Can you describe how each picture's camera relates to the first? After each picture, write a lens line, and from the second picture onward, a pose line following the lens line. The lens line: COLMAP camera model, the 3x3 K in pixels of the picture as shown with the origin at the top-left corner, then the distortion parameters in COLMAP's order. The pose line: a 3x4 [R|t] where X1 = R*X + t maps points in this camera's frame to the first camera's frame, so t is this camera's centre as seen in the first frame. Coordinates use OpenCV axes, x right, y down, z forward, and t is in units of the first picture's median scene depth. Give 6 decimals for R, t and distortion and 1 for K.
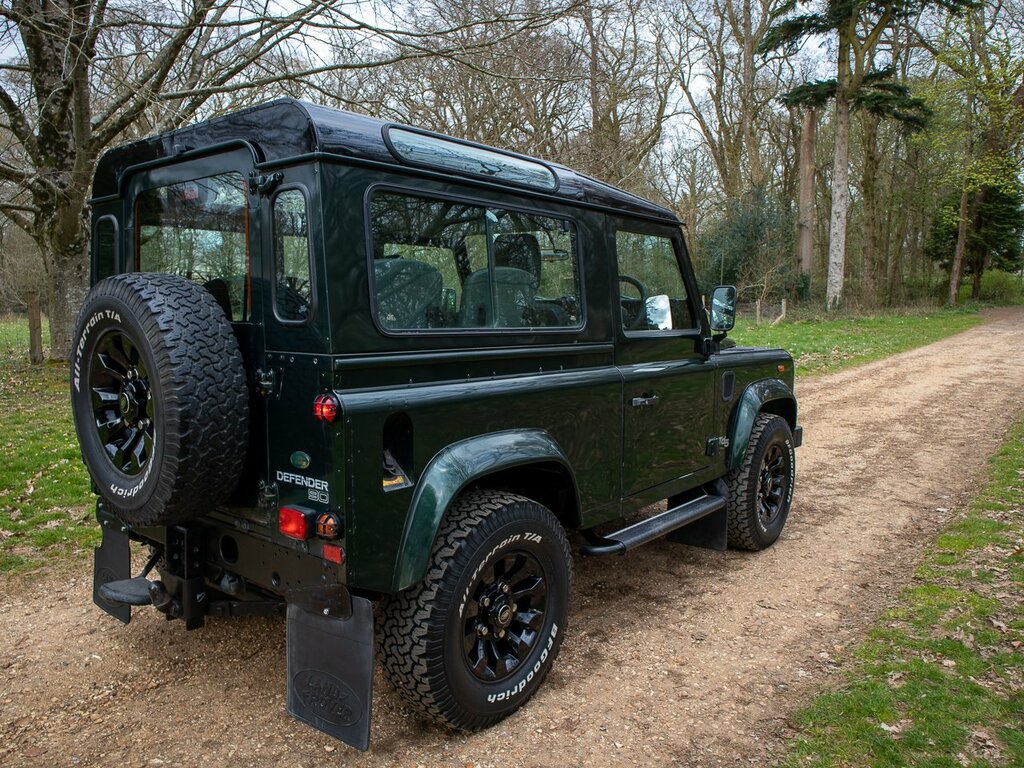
lens RADIAL K [[797.3, 0, 515.3], [0, 797.3, 384.9], [0, 0, 1]] dist [-0.119365, 0.071834]
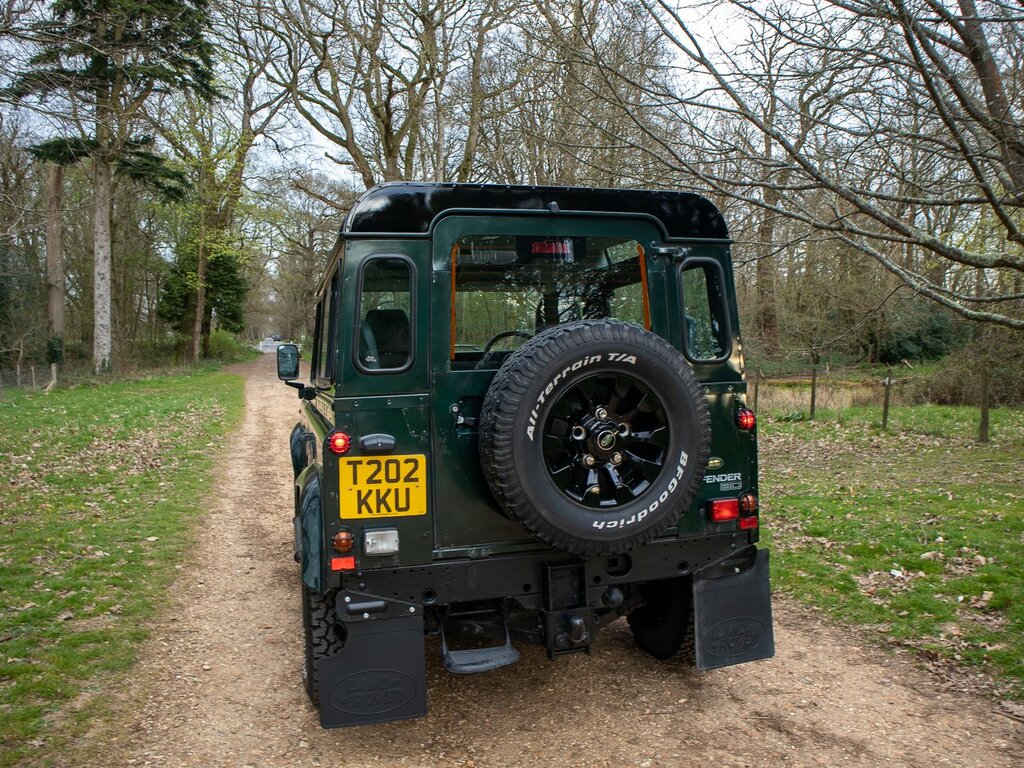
lens RADIAL K [[797.3, 0, 517.6], [0, 797.3, 384.9], [0, 0, 1]] dist [-0.119365, 0.071834]
pose [[0.565651, -0.047205, 0.823292, -1.392450], [0.112516, 0.993442, -0.020344, -0.041594], [-0.816932, 0.104141, 0.567253, 0.446399]]
